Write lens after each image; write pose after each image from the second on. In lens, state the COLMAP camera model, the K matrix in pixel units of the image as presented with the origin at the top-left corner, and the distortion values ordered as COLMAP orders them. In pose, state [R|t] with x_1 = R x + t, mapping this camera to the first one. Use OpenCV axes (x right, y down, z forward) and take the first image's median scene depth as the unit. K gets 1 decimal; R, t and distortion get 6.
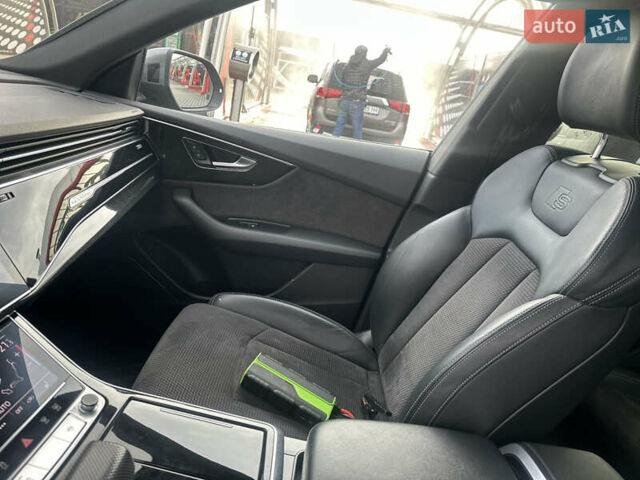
lens RADIAL K [[448.7, 0, 318.1], [0, 448.7, 242.2], [0, 0, 1]] dist [0.064132, -0.081100]
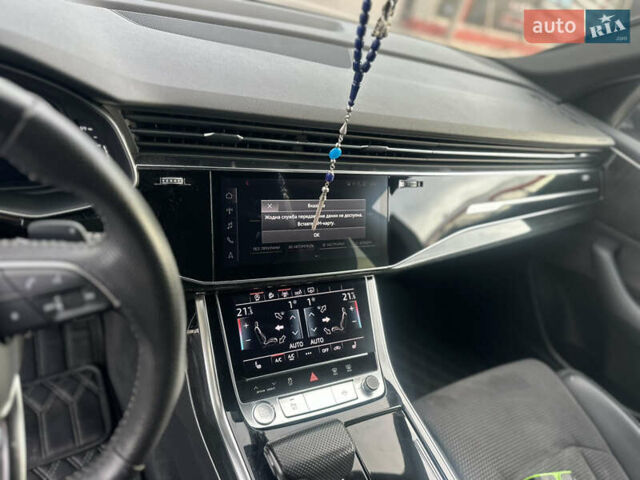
lens RADIAL K [[448.7, 0, 318.1], [0, 448.7, 242.2], [0, 0, 1]] dist [0.064132, -0.081100]
pose [[0.525187, 0.446561, -0.724404, 0.030395], [-0.448961, 0.868543, 0.209923, -0.060908], [0.722919, 0.214980, 0.656636, 0.080846]]
